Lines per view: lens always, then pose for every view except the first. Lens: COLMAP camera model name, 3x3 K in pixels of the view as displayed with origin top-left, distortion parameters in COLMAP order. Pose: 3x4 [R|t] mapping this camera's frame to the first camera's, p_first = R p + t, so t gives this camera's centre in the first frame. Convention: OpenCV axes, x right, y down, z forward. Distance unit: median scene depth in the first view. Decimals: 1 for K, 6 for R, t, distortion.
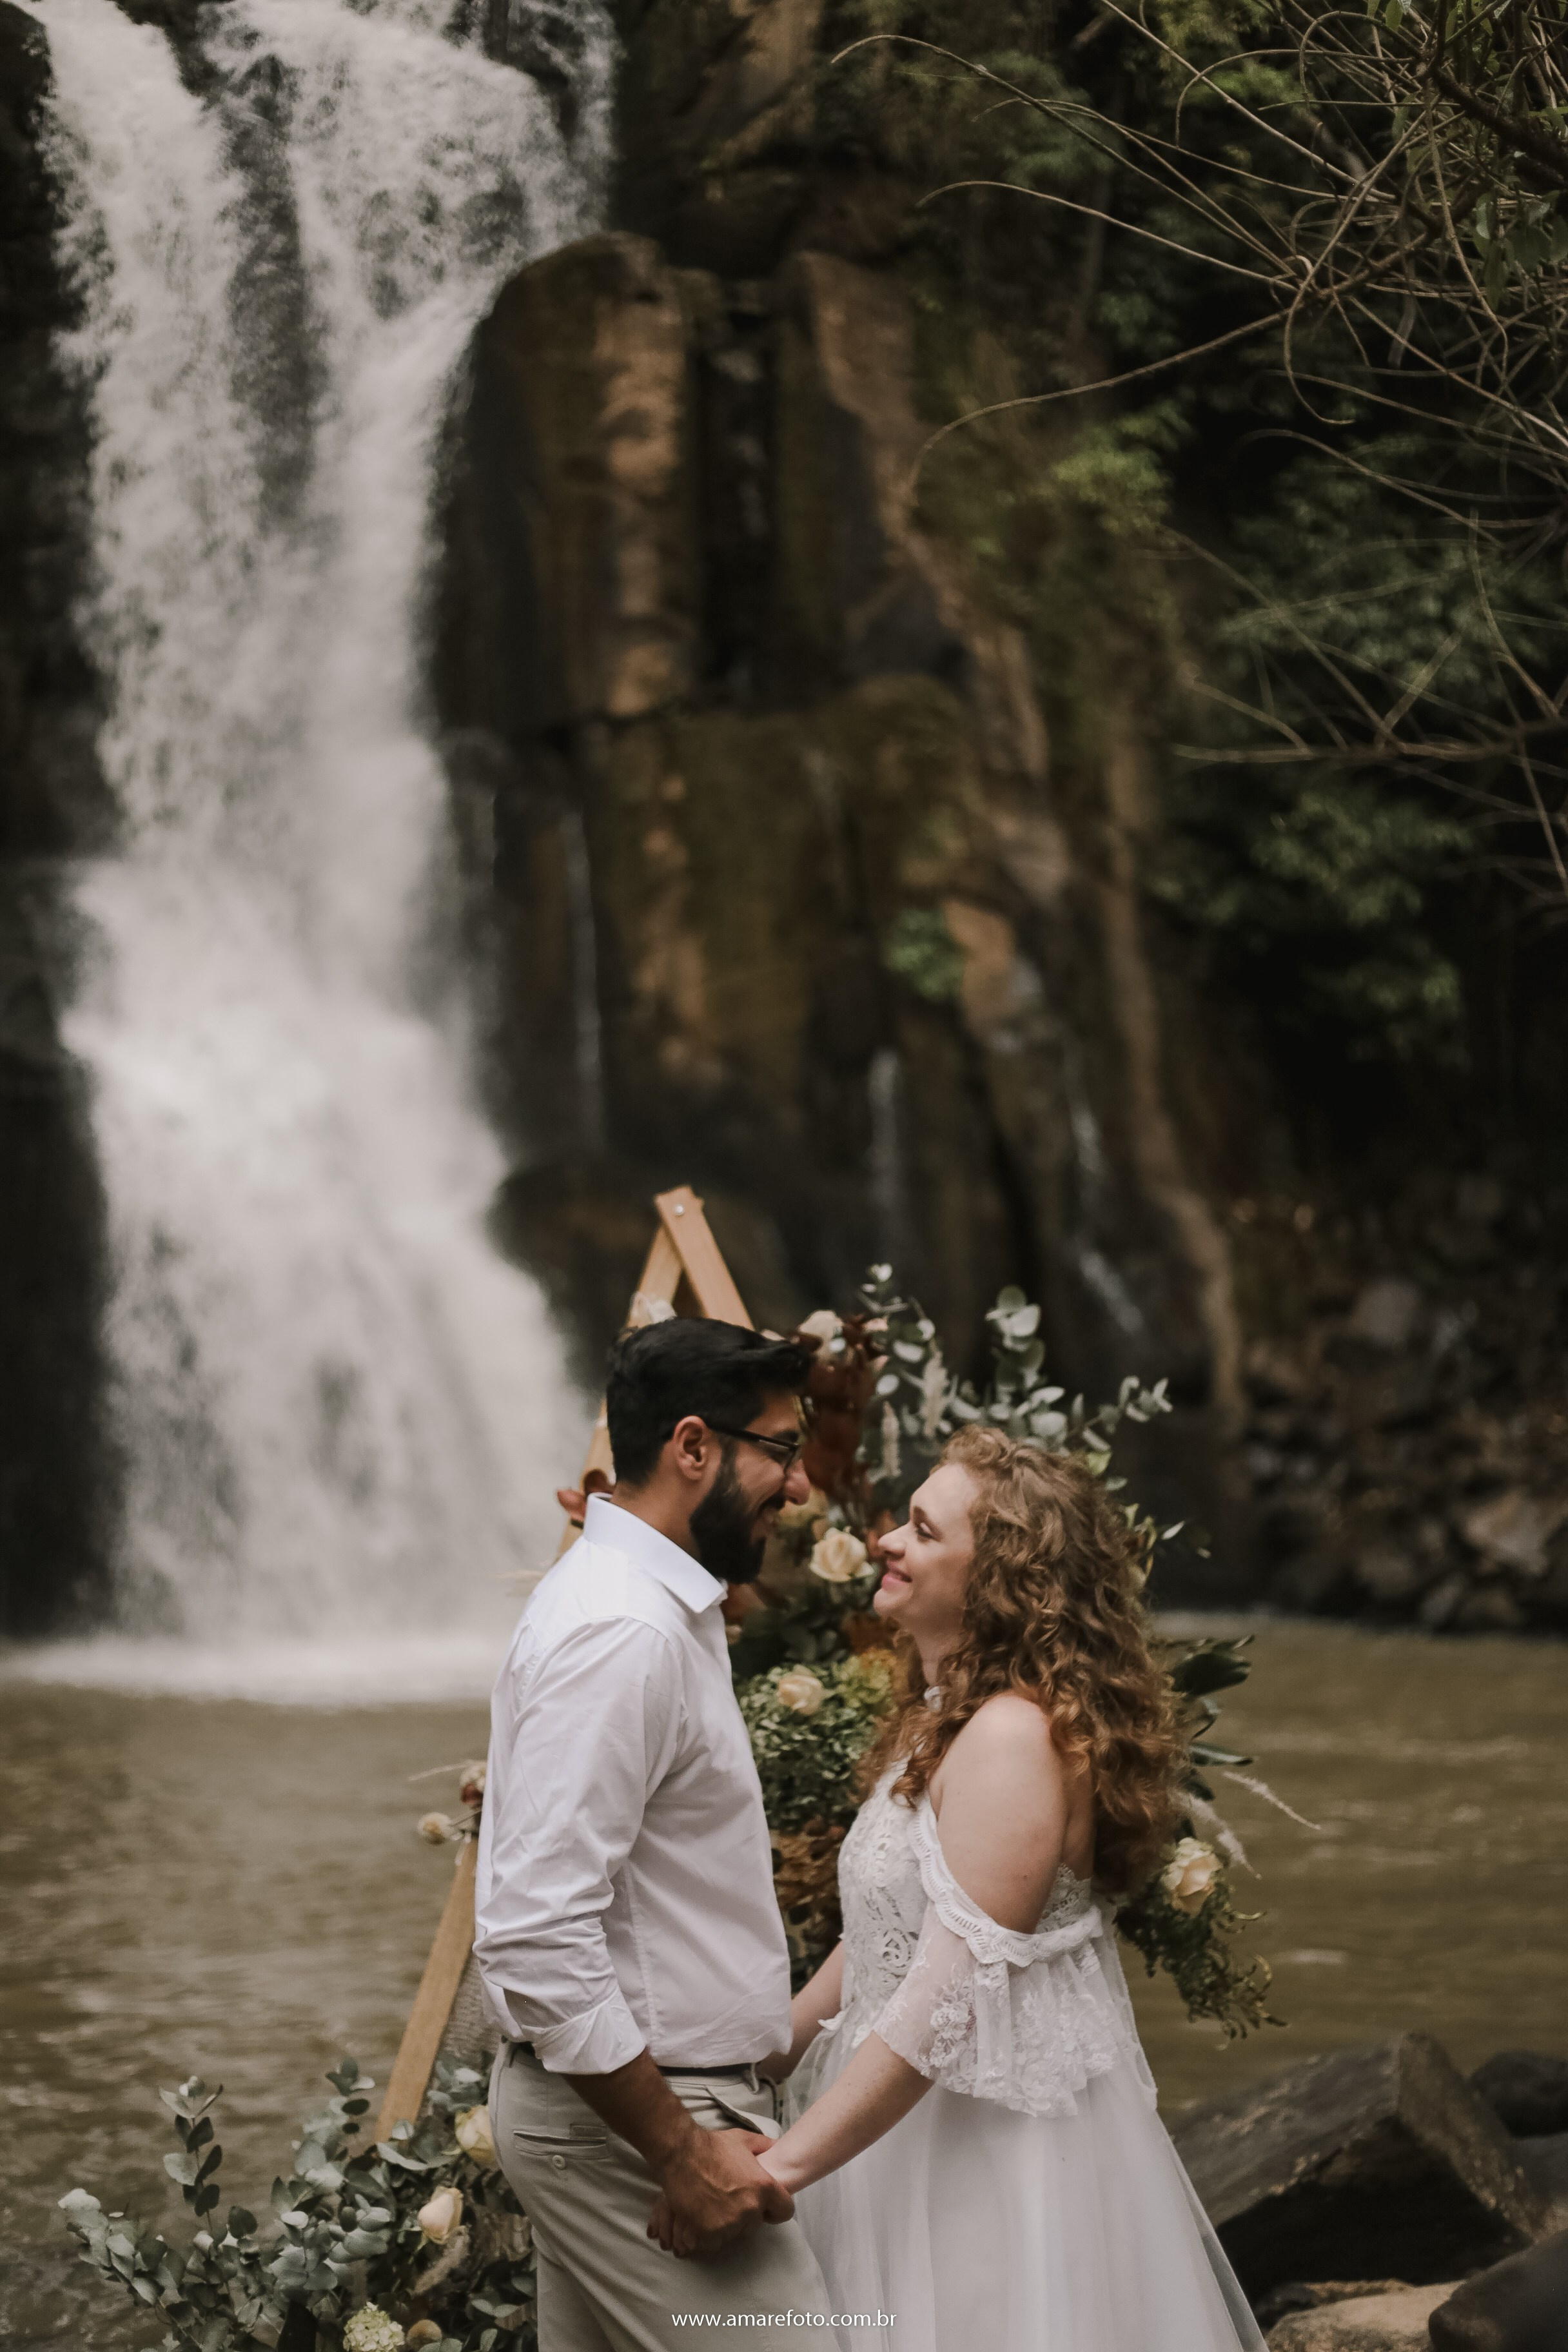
lens RADIAL K [[3429.7, 0, 784.0], [0, 3429.7, 1176.0], [0, 0, 1]] dist [-0.097281, -0.043019]
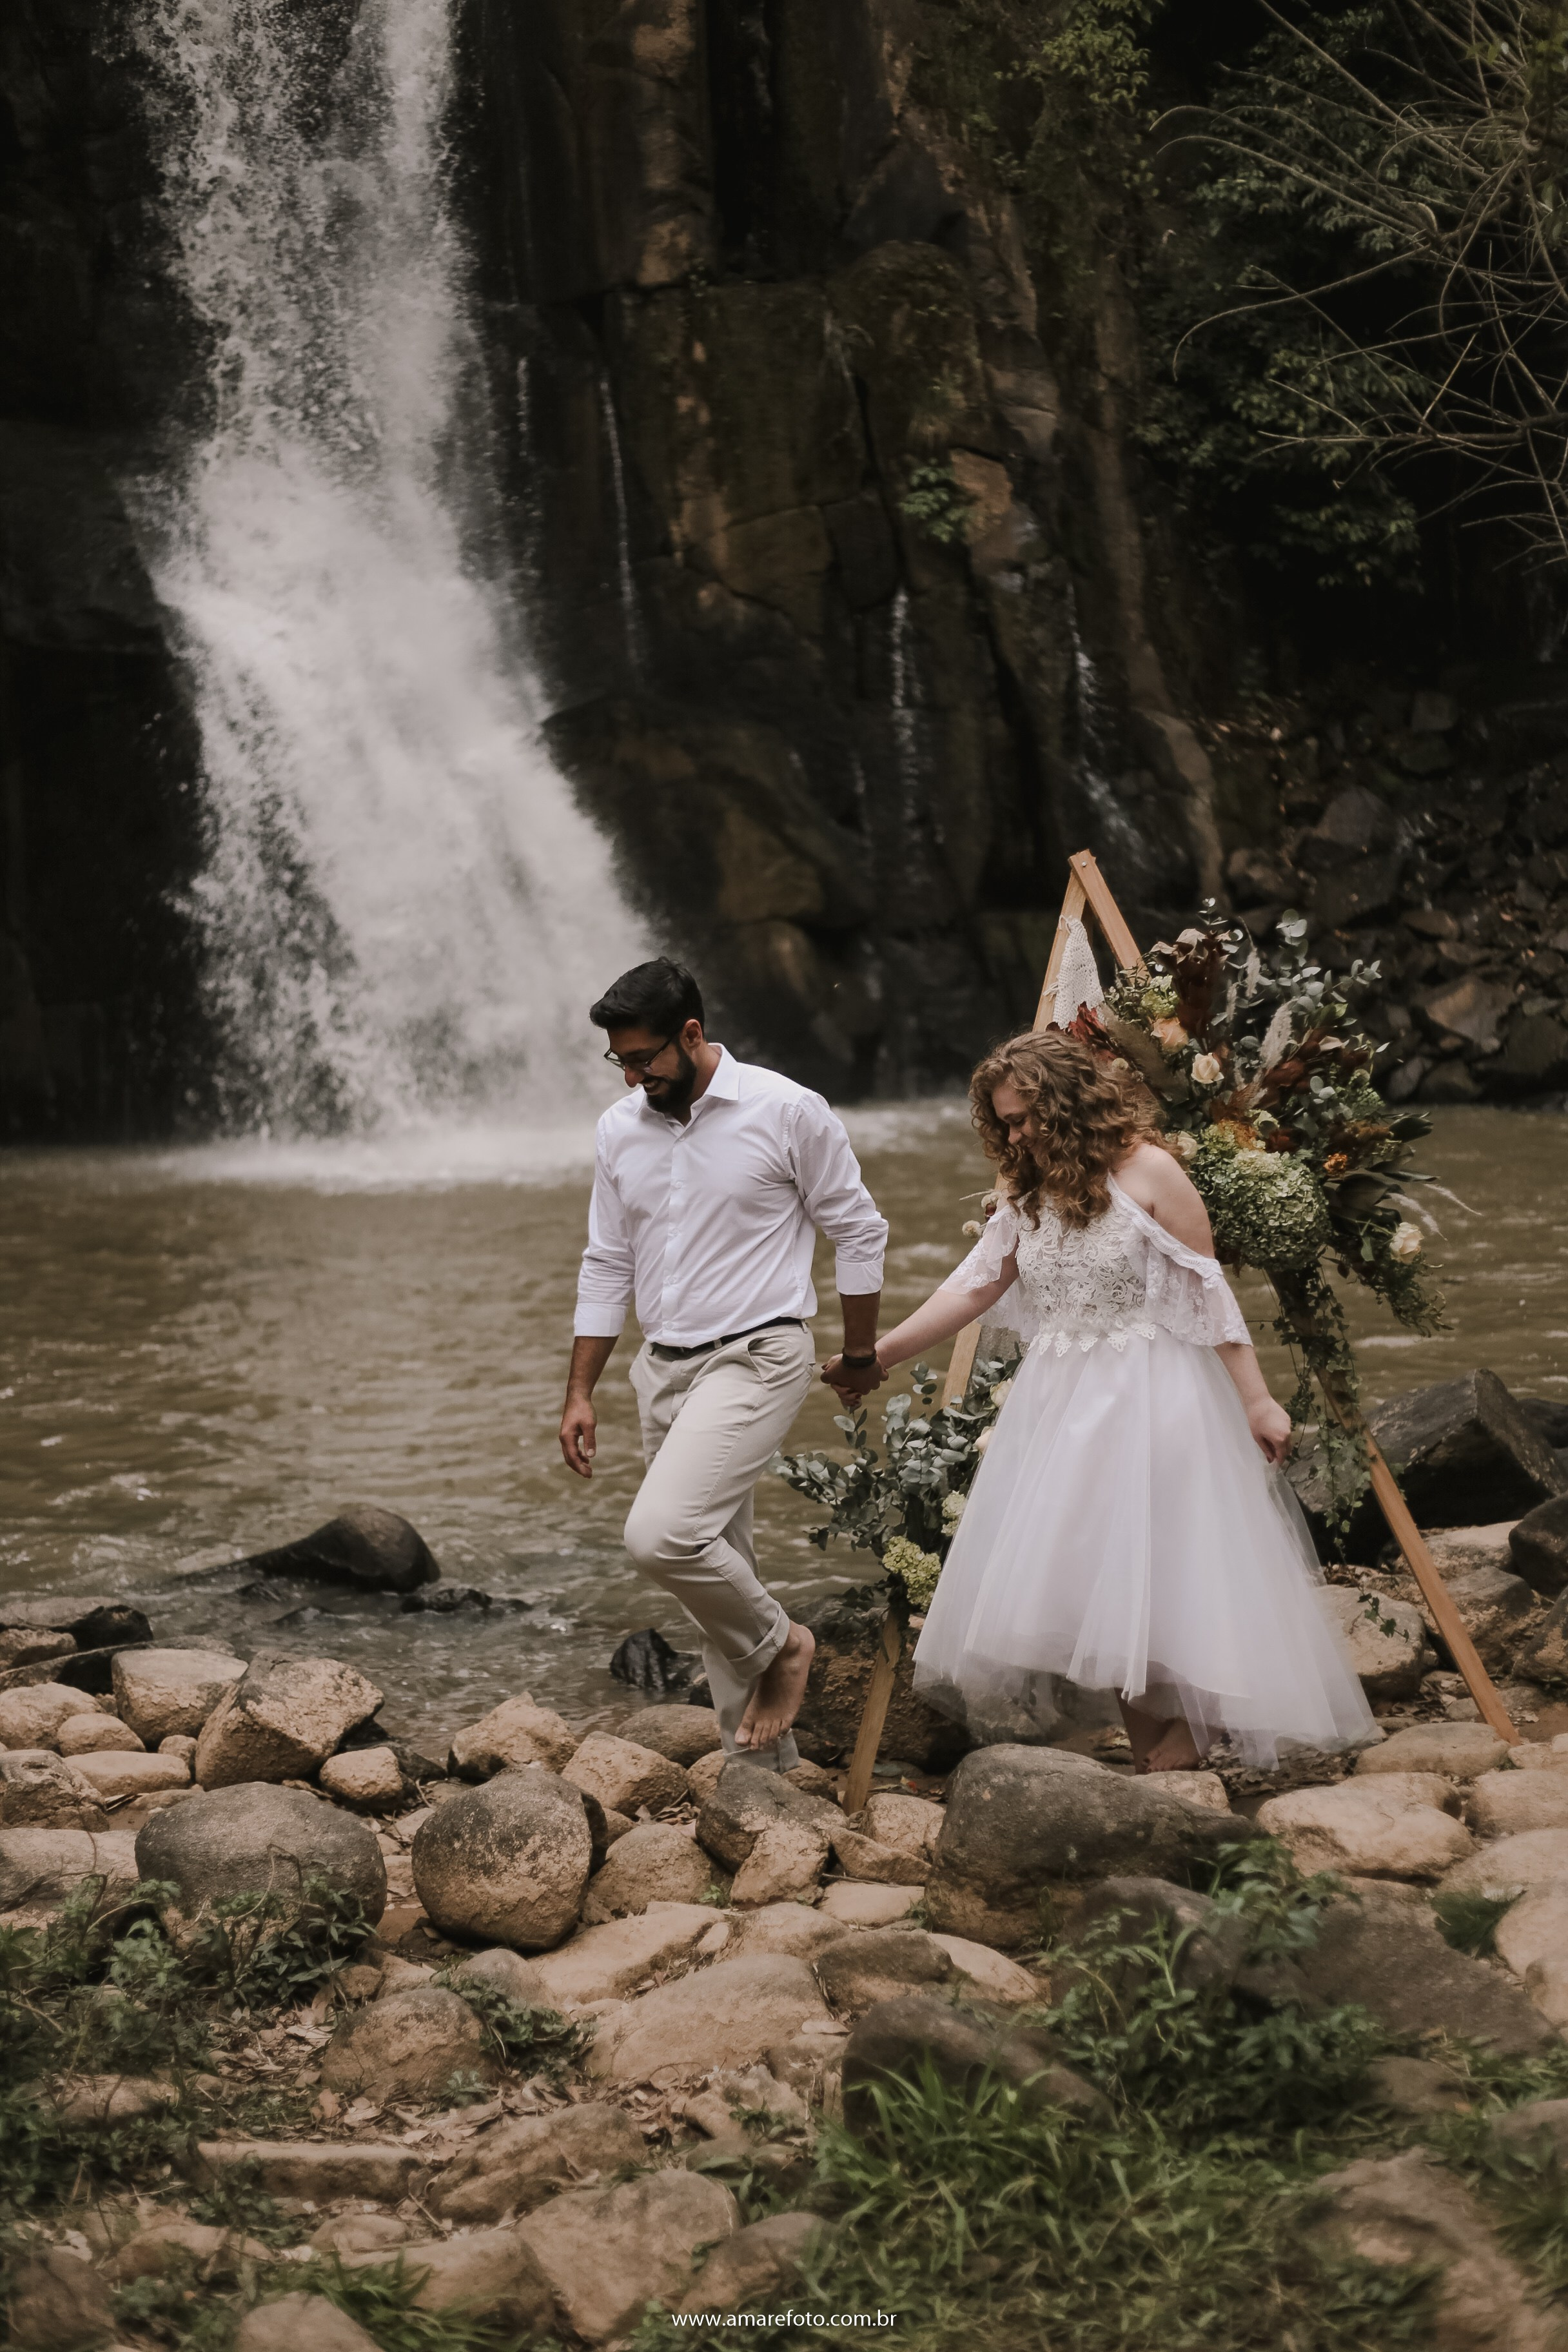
lens RADIAL K [[3389.6, 0, 784.0], [0, 3389.6, 1176.0], [0, 0, 1]] dist [-0.104553, 0.011032]
pose [[0.999451, -0.027257, 0.018830, -0.032759], [0.024142, 0.988476, 0.149441, -0.013838], [-0.022686, -0.148905, 0.988591, -0.100211]]
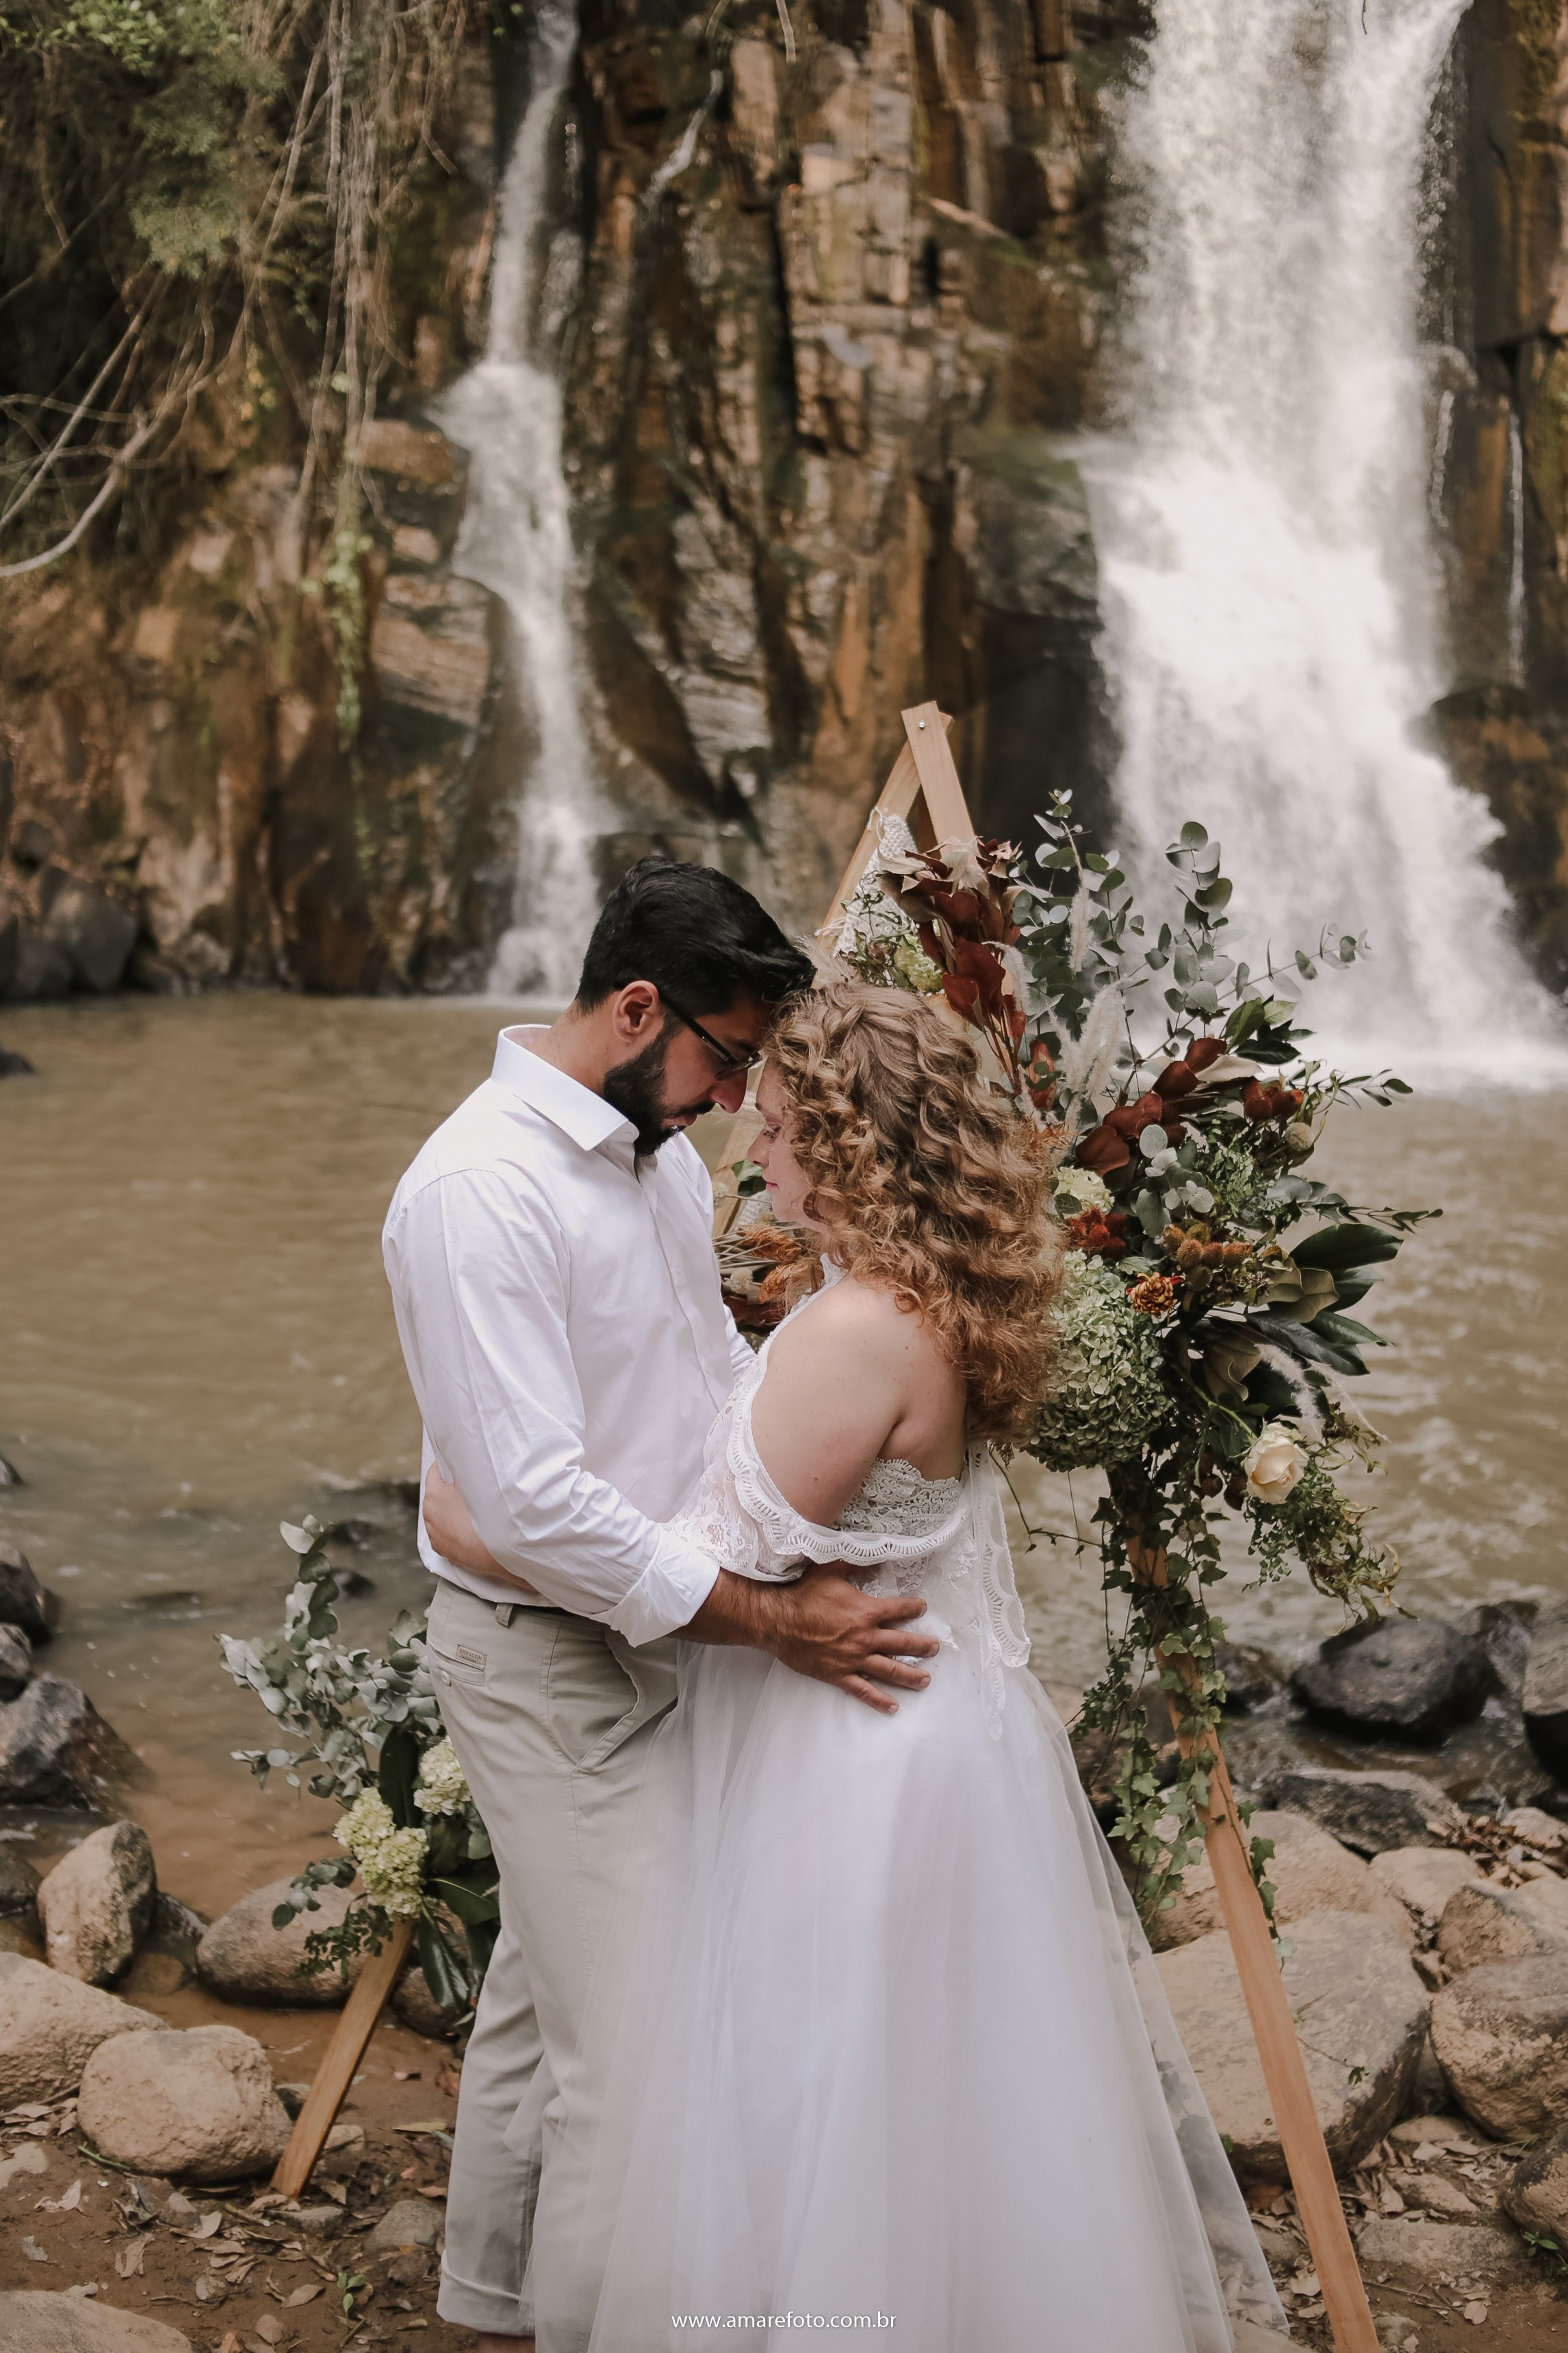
lens RADIAL K [[2456.4, 0, 782.1], [0, 2456.4, 1126.3], [0, 0, 1]] dist [-0.133366, 0.048041]
pose [[0.928592, 0.098488, -0.357795, 0.030753], [-0.033327, 0.982376, 0.183918, -0.000630], [0.369603, -0.158860, 0.915509, 0.048977]]
